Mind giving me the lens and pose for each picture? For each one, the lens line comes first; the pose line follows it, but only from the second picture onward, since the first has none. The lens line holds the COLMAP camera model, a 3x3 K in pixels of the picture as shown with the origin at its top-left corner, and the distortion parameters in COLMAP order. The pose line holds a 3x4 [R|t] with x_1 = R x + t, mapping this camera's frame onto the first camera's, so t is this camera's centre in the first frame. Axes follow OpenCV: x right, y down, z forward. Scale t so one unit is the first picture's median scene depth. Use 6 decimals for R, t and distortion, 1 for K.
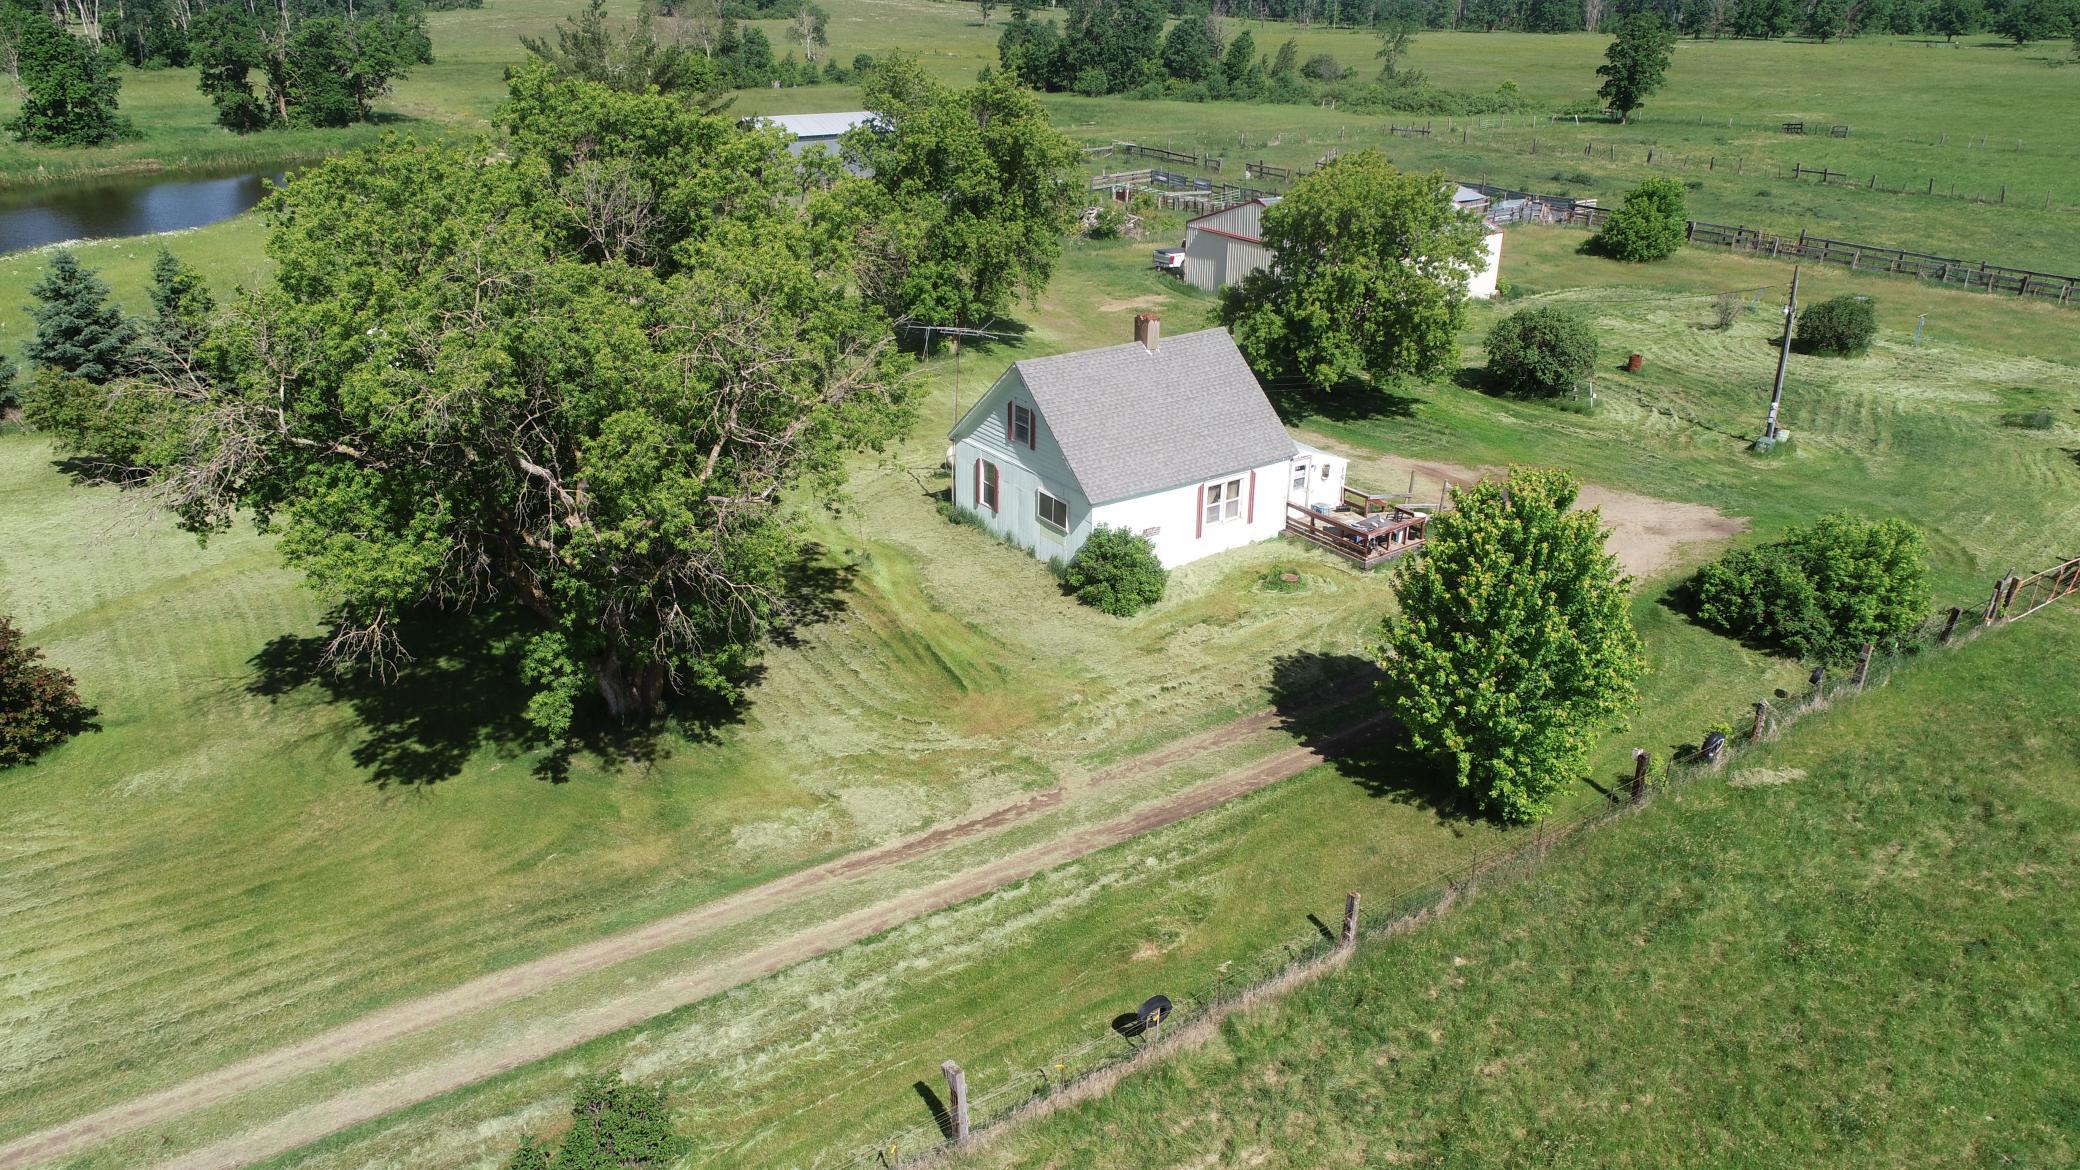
lens RADIAL K [[1530.4, 0, 1040.0], [0, 1530.4, 585.0], [0, 0, 1]] dist [0.005001, -0.006279]
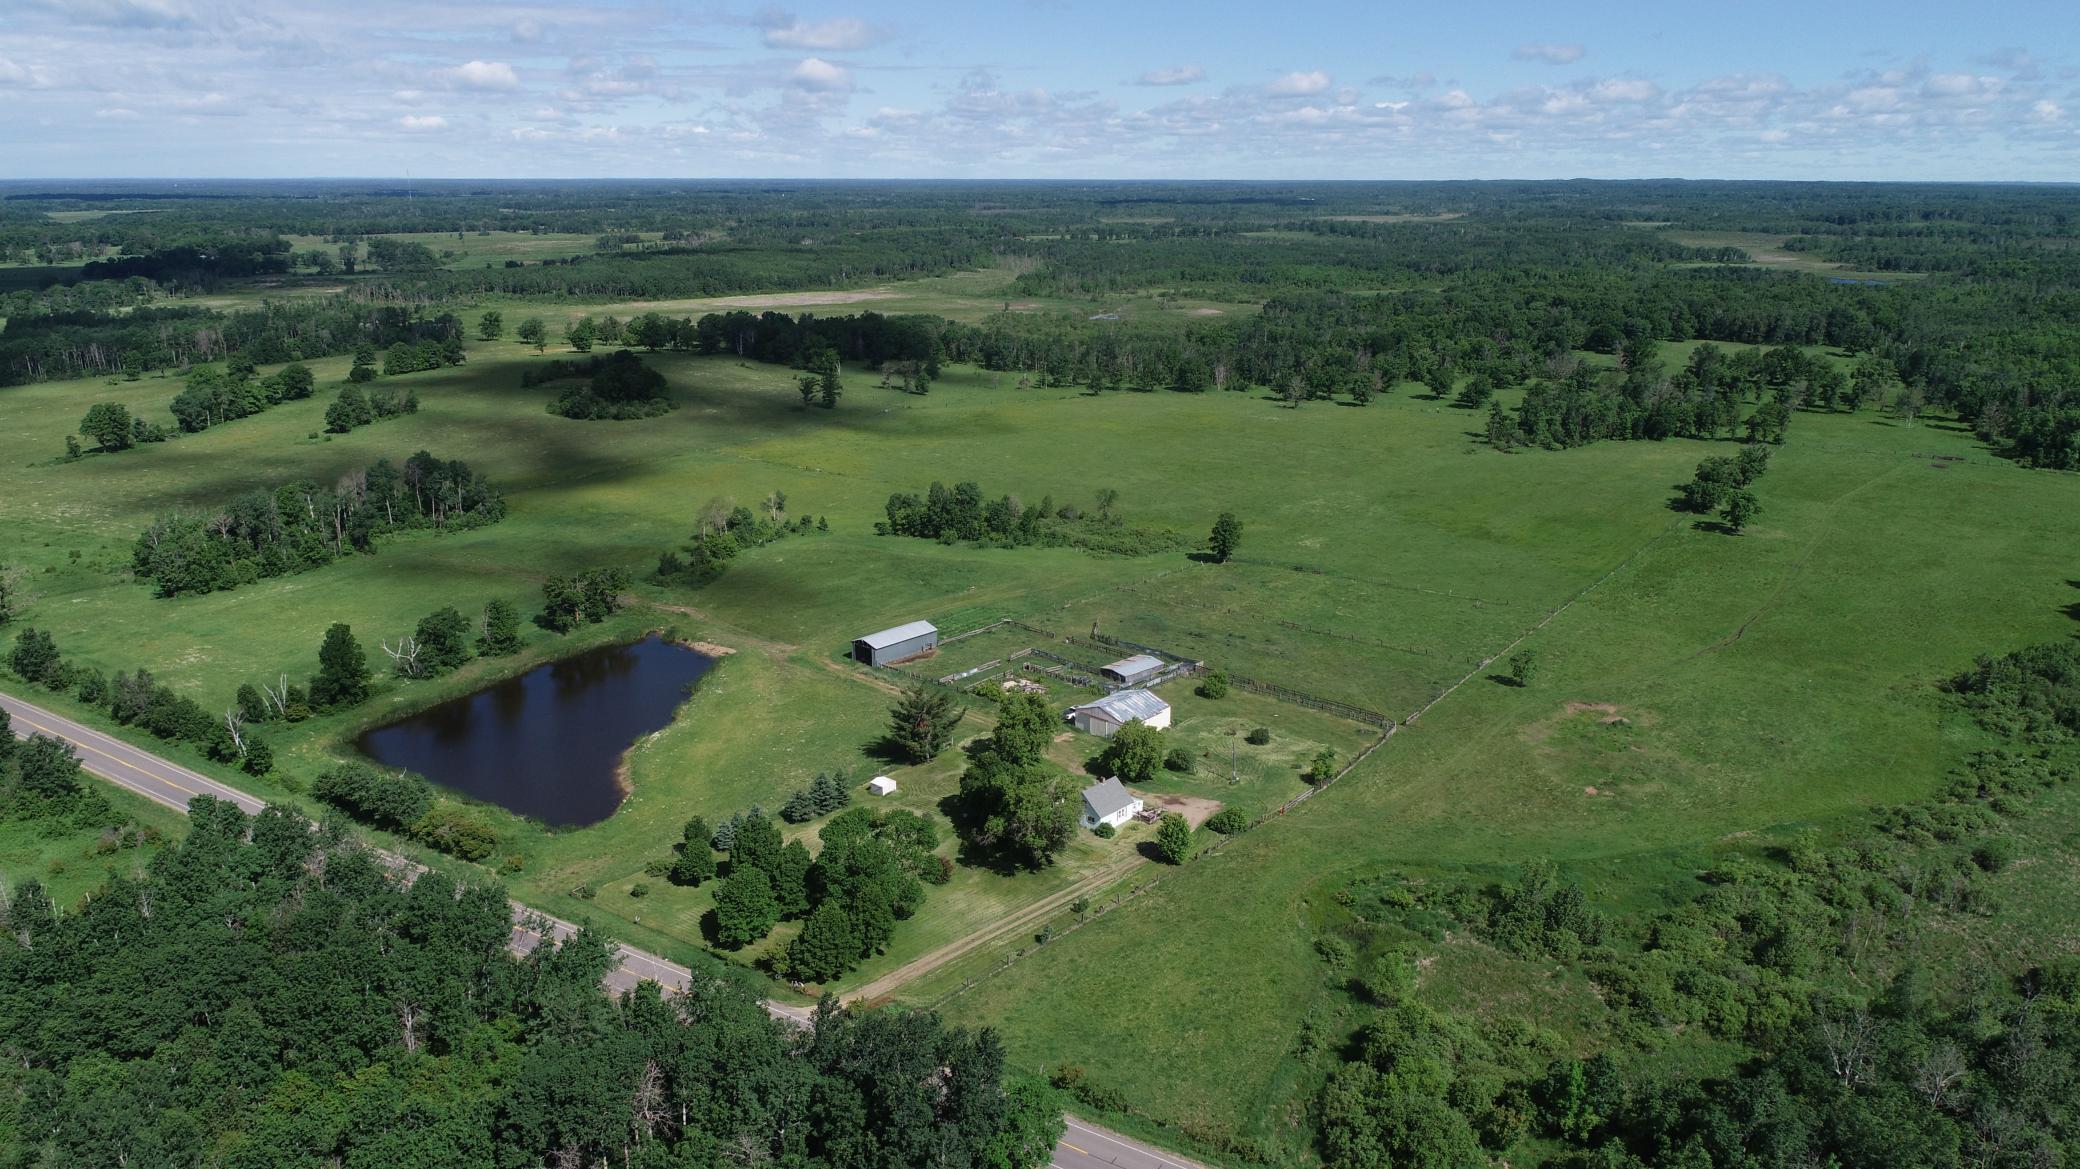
lens RADIAL K [[1530.4, 0, 1040.0], [0, 1530.4, 584.5], [0, 0, 1]] dist [0.005001, -0.006279]
pose [[0.979587, -0.073501, 0.187104, -1.015497], [0.096555, 0.988399, -0.117241, -0.231418], [-0.176316, 0.132914, 0.975319, -3.919768]]
